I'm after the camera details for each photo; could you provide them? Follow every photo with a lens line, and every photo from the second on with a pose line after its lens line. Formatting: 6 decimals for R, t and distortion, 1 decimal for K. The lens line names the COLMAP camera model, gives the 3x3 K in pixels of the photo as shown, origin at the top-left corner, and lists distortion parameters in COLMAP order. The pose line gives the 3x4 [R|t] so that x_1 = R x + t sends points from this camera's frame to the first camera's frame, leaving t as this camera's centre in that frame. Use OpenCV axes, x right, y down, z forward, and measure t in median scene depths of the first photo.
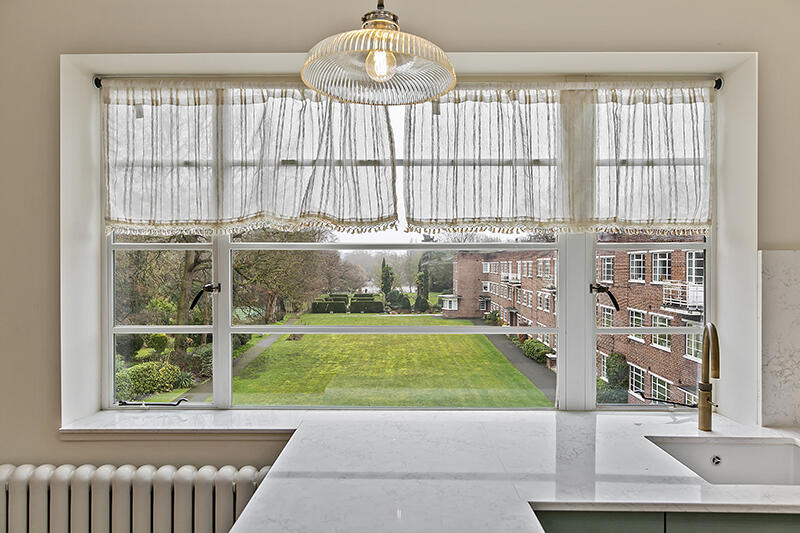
lens RADIAL K [[533.7, 0, 402.9], [0, 533.7, 265.0], [0, 0, 1]] dist [0.010382, -0.001995]
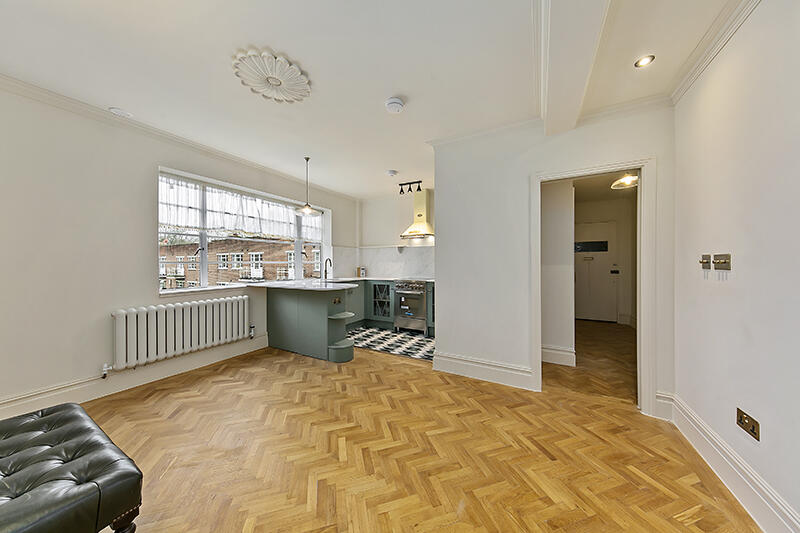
lens RADIAL K [[253.3, 0, 405.5], [0, 253.3, 268.6], [0, 0, 1]] dist [0.002280, 0.000027]
pose [[0.464208, -0.015128, 0.885597, -1.137911], [-0.002737, 0.999825, 0.018514, 0.131917], [-0.885722, -0.011018, 0.464085, -0.775585]]
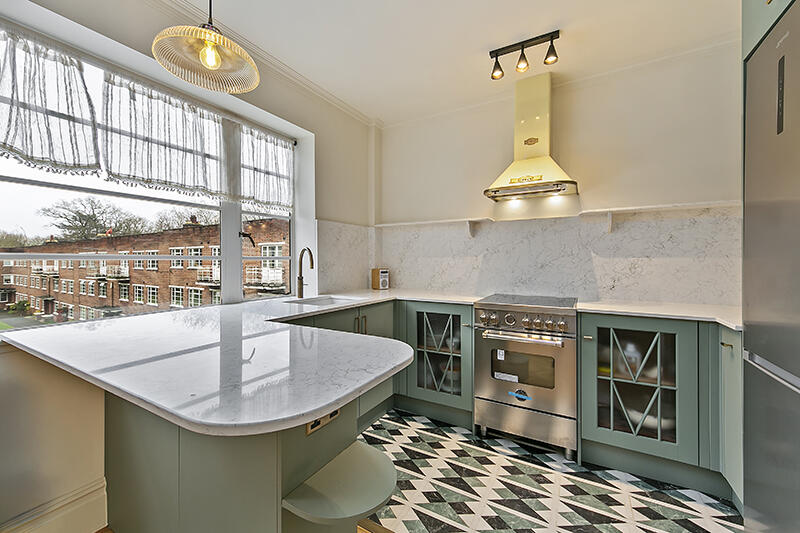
lens RADIAL K [[318.6, 0, 403.4], [0, 318.6, 264.1], [0, 0, 1]] dist [-0.000171, 0.000764]
pose [[0.496694, -0.007875, 0.867890, -0.307912], [-0.001550, 0.999949, 0.009960, 0.131746], [-0.867924, -0.006292, 0.496657, -0.016219]]
